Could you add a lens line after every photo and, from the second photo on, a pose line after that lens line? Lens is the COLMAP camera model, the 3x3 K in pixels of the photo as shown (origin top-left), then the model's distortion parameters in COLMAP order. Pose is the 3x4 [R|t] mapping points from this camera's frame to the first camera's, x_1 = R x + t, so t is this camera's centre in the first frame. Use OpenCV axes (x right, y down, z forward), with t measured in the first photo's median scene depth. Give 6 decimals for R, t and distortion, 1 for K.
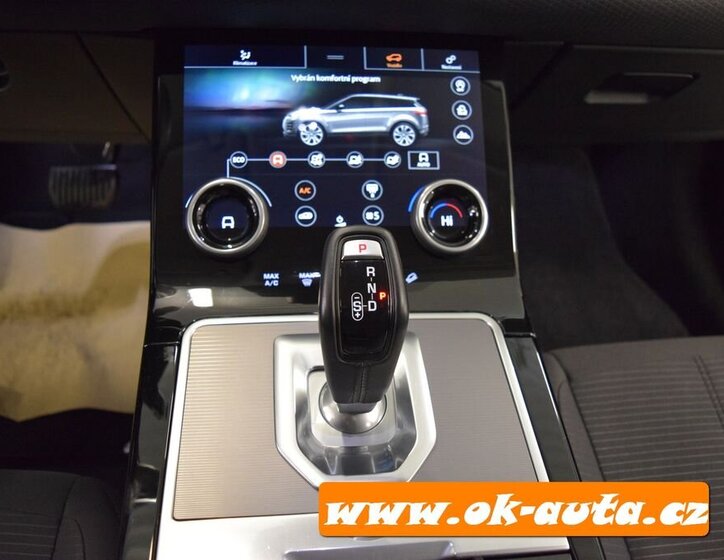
lens RADIAL K [[647.8, 0, 362.0], [0, 647.8, 280.0], [0, 0, 1]] dist [-0.082543, 0.000175]
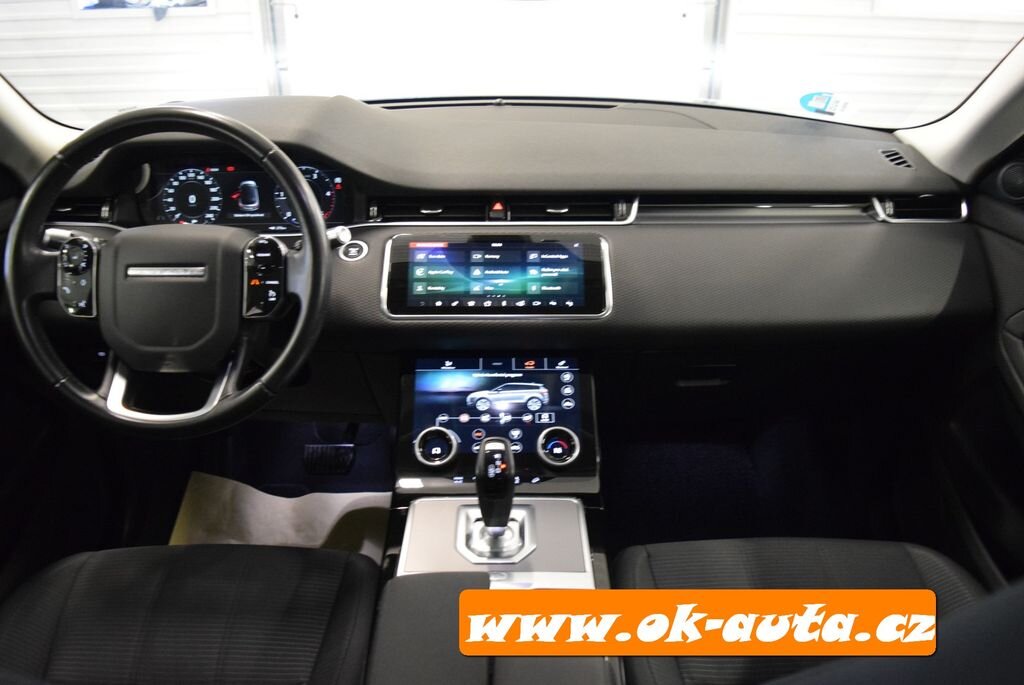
lens RADIAL K [[852.7, 0, 480.9], [0, 852.7, 344.8], [0, 0, 1]] dist [-0.067581, -0.006497]
pose [[0.988132, -0.030028, -0.150641, 0.283609], [-0.023355, 0.939935, -0.340554, 0.436144], [0.151819, 0.340030, 0.928079, -1.297761]]
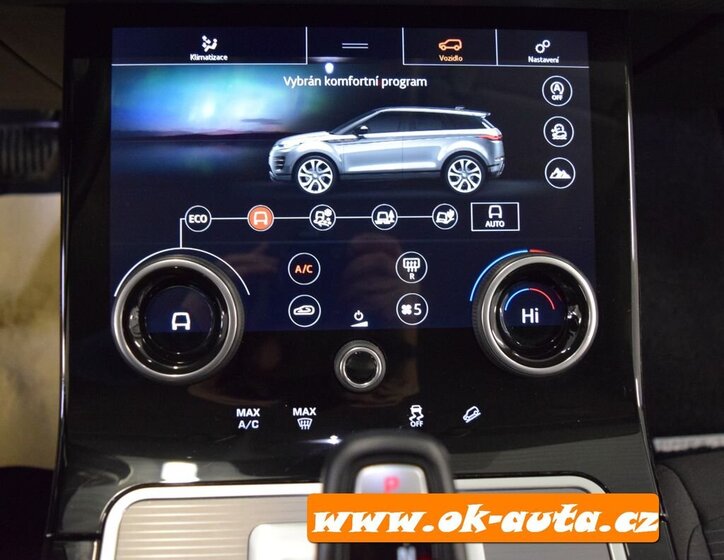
lens RADIAL K [[801.4, 0, 361.6], [0, 801.4, 241.2], [0, 0, 1]] dist [-0.093219, 0.008004]
pose [[0.998827, 0.015948, -0.045710, 0.002628], [-0.013102, 0.997996, 0.061907, -0.209700], [0.046606, -0.061236, 0.997035, 0.228245]]
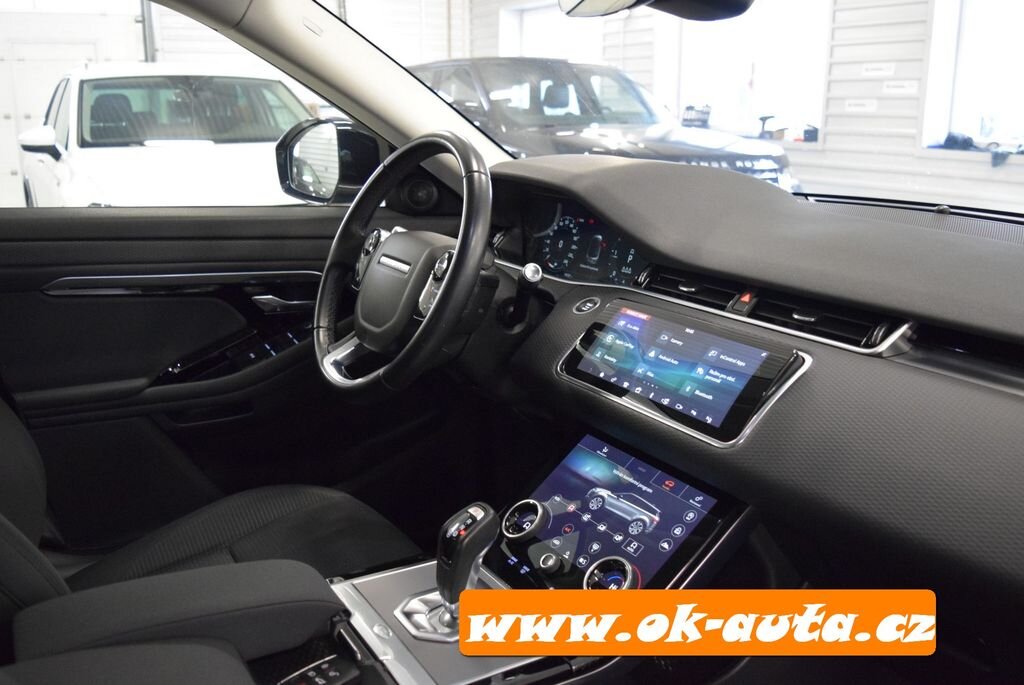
lens RADIAL K [[852.7, 0, 480.9], [0, 852.7, 344.8], [0, 0, 1]] dist [-0.067581, -0.006497]
pose [[0.409574, 0.161268, -0.897910, 1.539475], [-0.626018, 0.765627, -0.148044, -0.044991], [0.663589, 0.622742, 0.414537, -0.243298]]
